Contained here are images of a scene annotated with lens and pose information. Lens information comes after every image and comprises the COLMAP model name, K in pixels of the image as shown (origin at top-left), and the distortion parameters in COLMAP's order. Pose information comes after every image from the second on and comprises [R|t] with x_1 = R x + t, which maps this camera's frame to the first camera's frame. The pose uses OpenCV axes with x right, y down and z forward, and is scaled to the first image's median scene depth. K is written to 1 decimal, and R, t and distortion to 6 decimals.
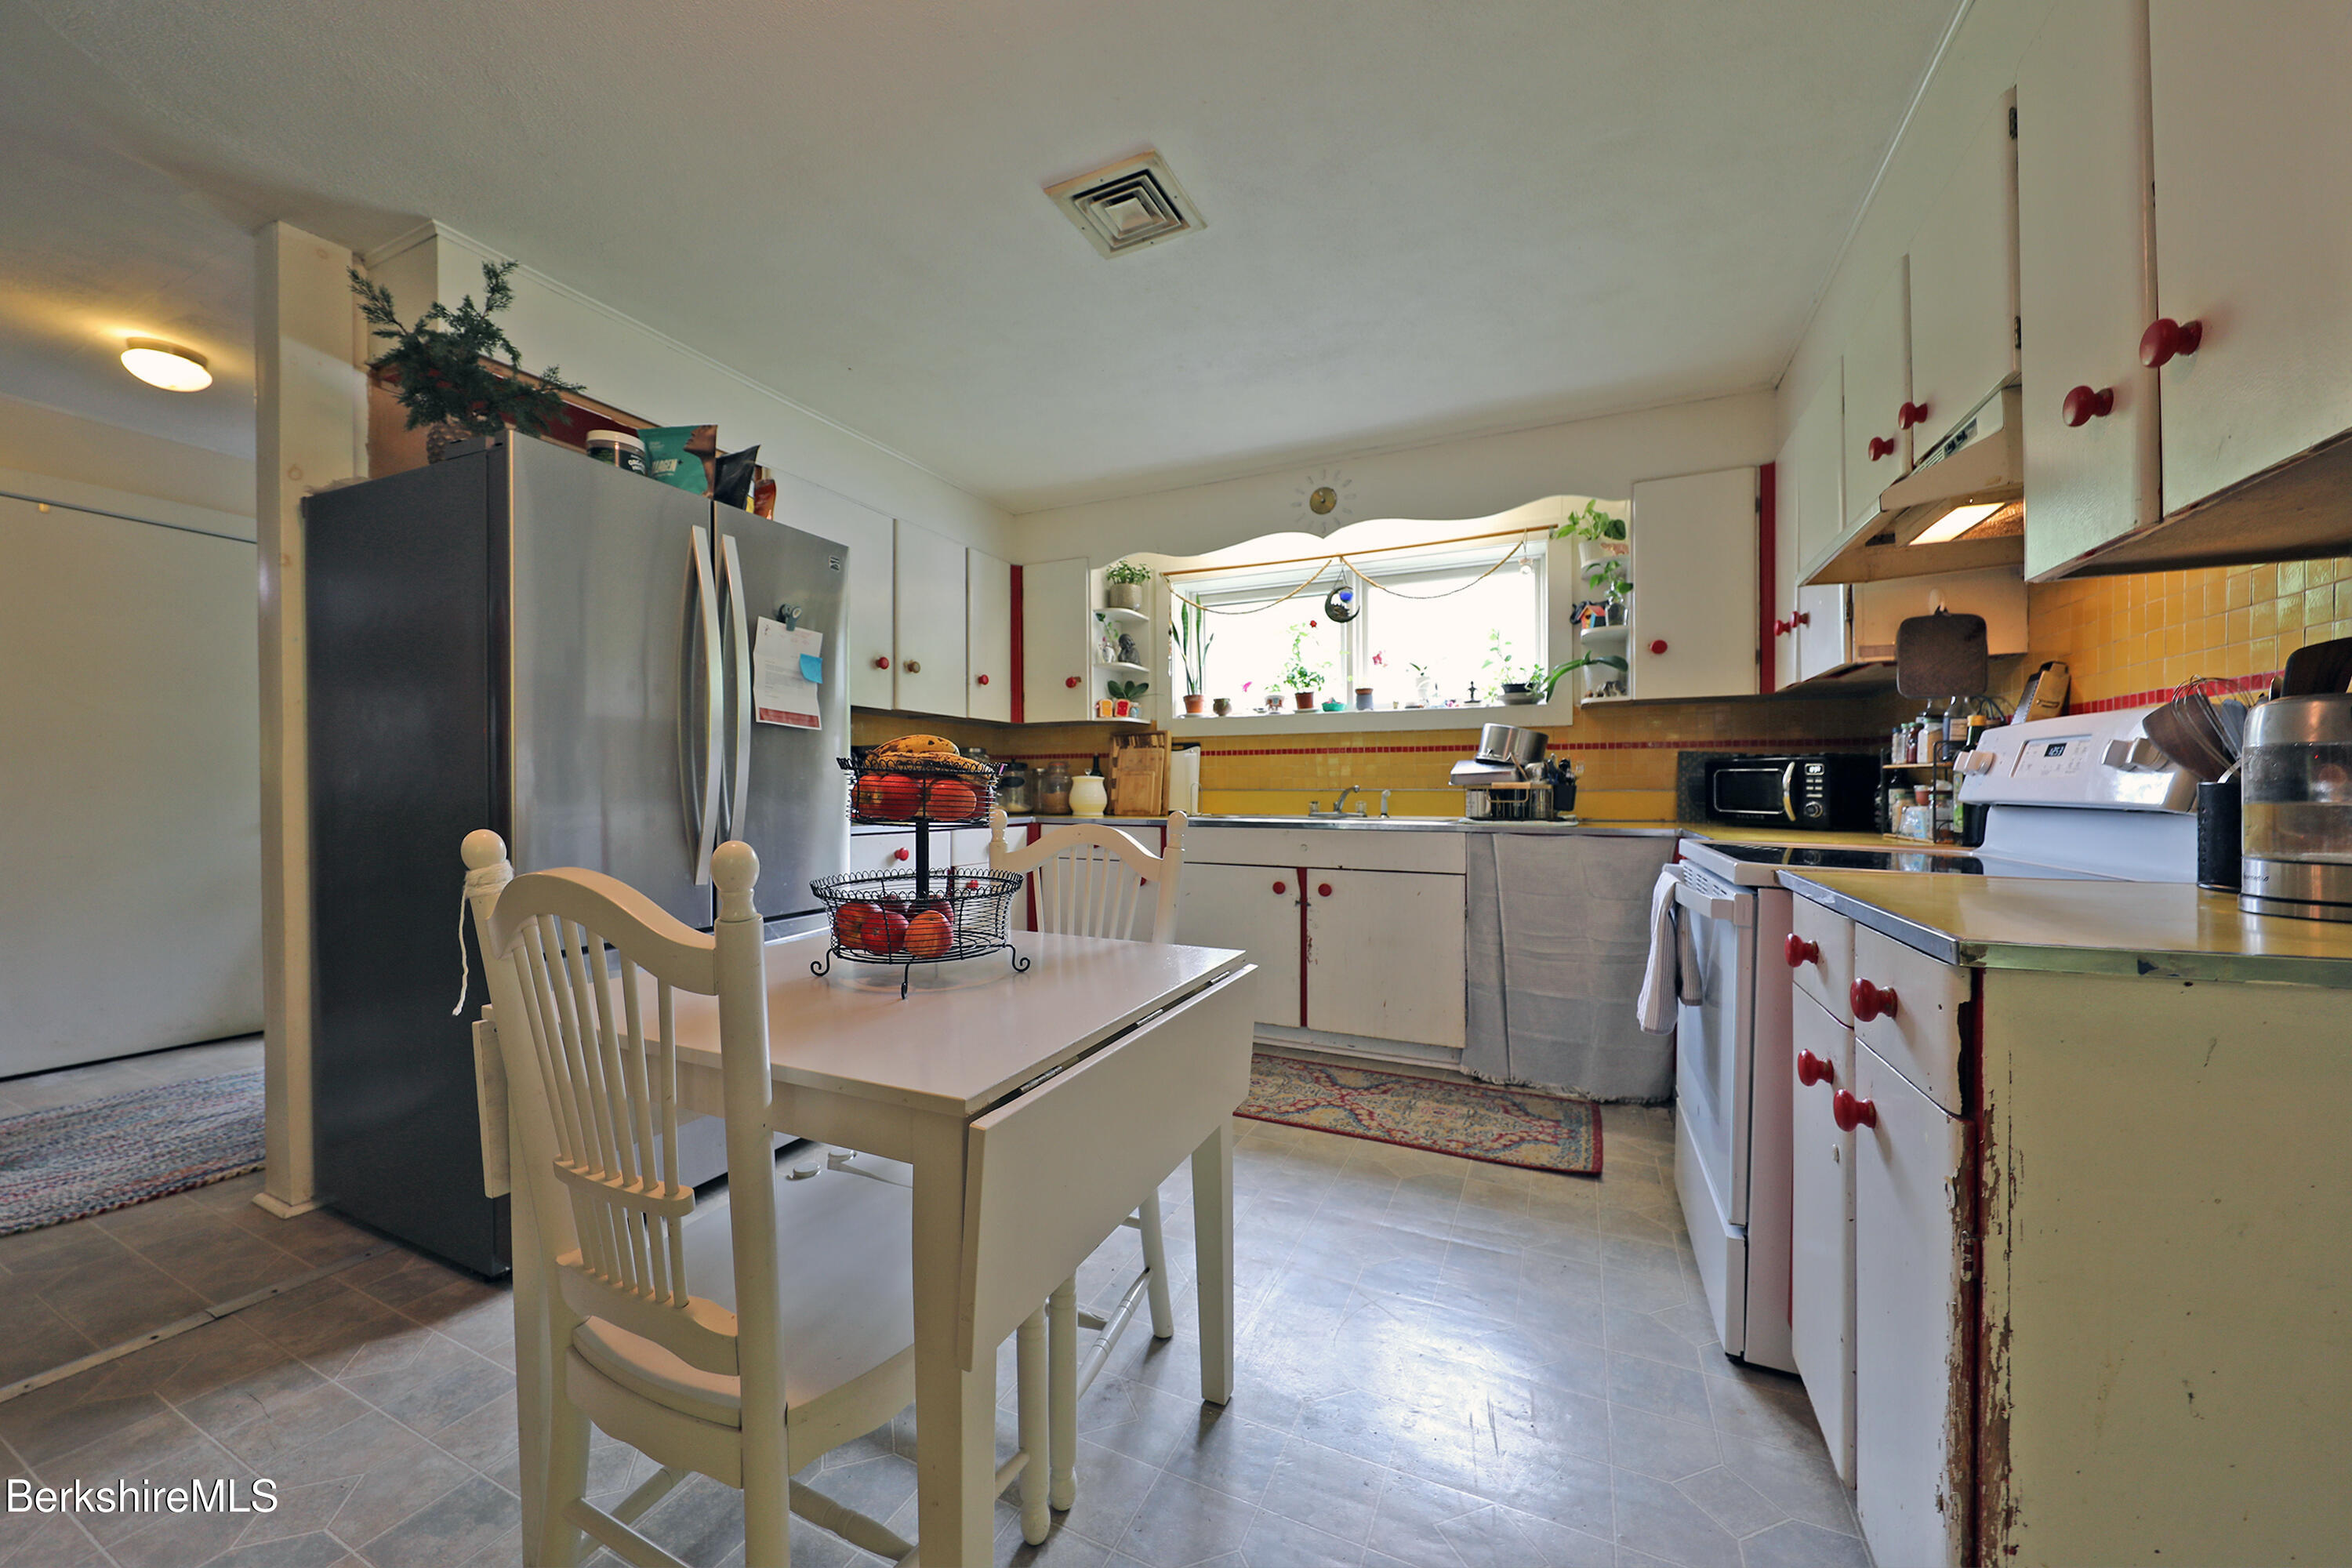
lens RADIAL K [[728.8, 0, 1271.4], [0, 728.8, 787.0], [0, 0, 1]] dist [-0.000798, -0.000056]
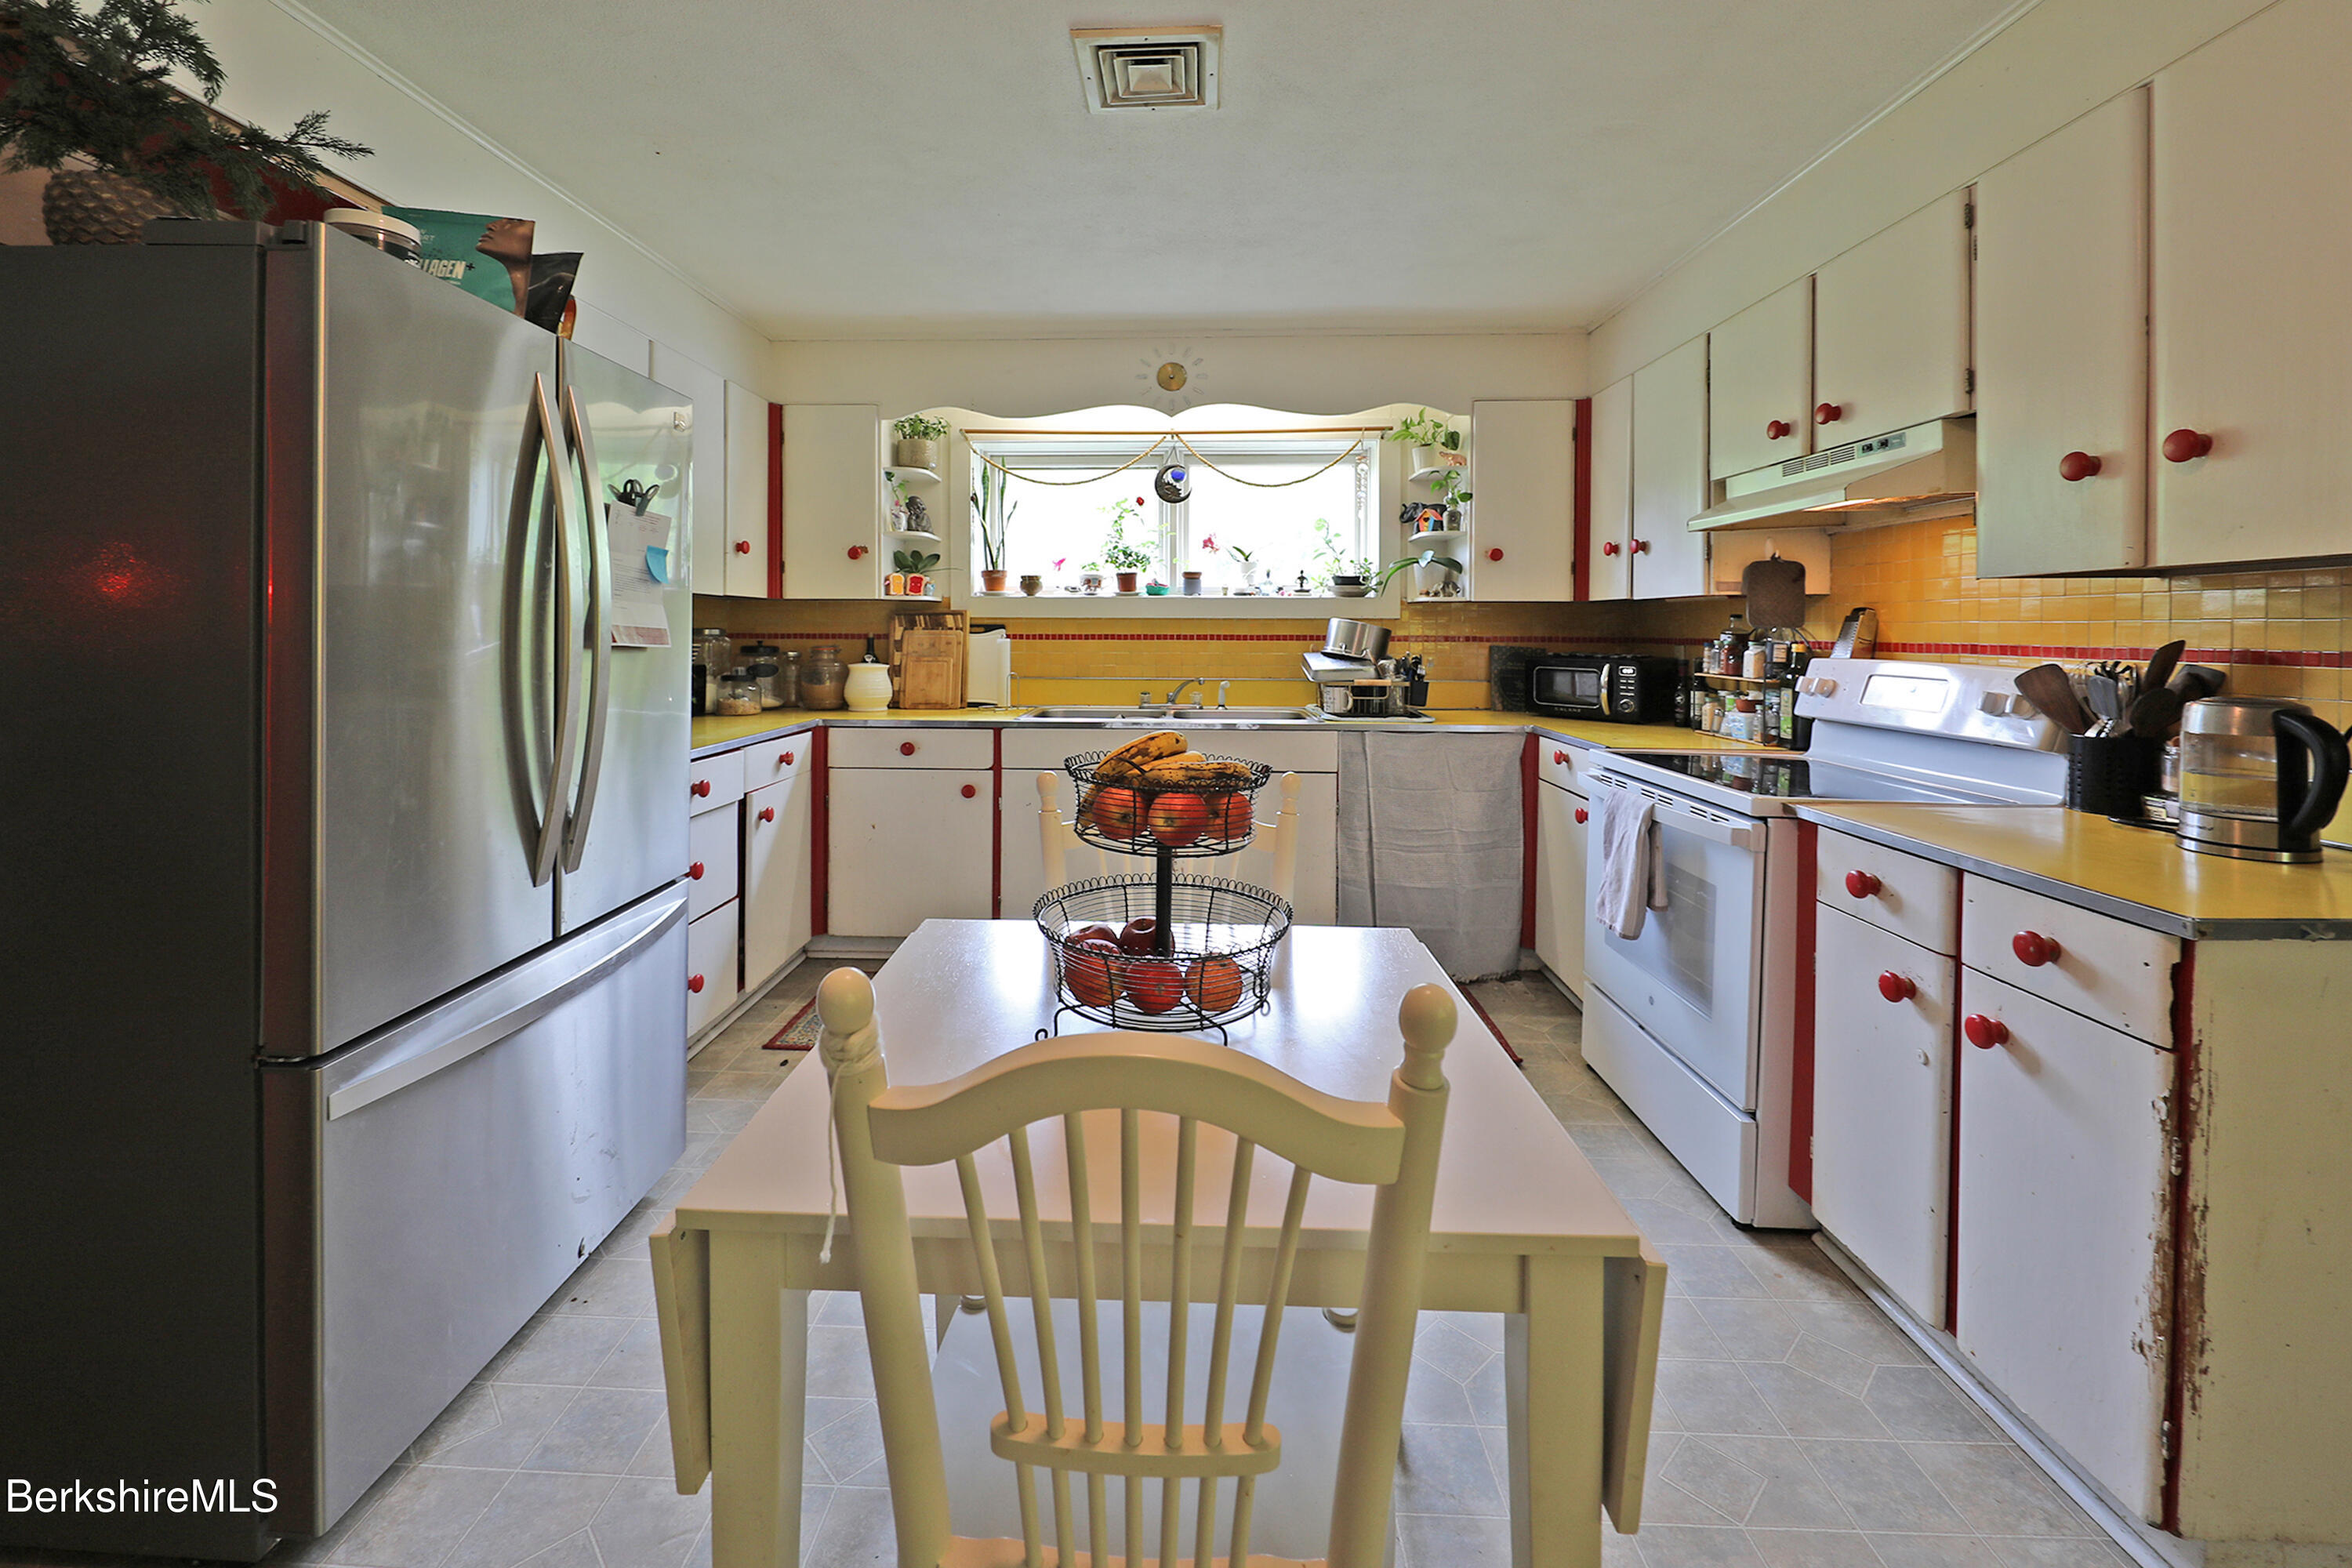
lens RADIAL K [[772.6, 0, 1142.0], [0, 772.6, 626.7], [0, 0, 1]] dist [0.000042, -0.000193]
pose [[0.946104, 0.003867, 0.323841, -0.309888], [-0.003733, 0.999992, -0.001035, -0.073606], [-0.323842, -0.000230, 0.946111, 0.071602]]
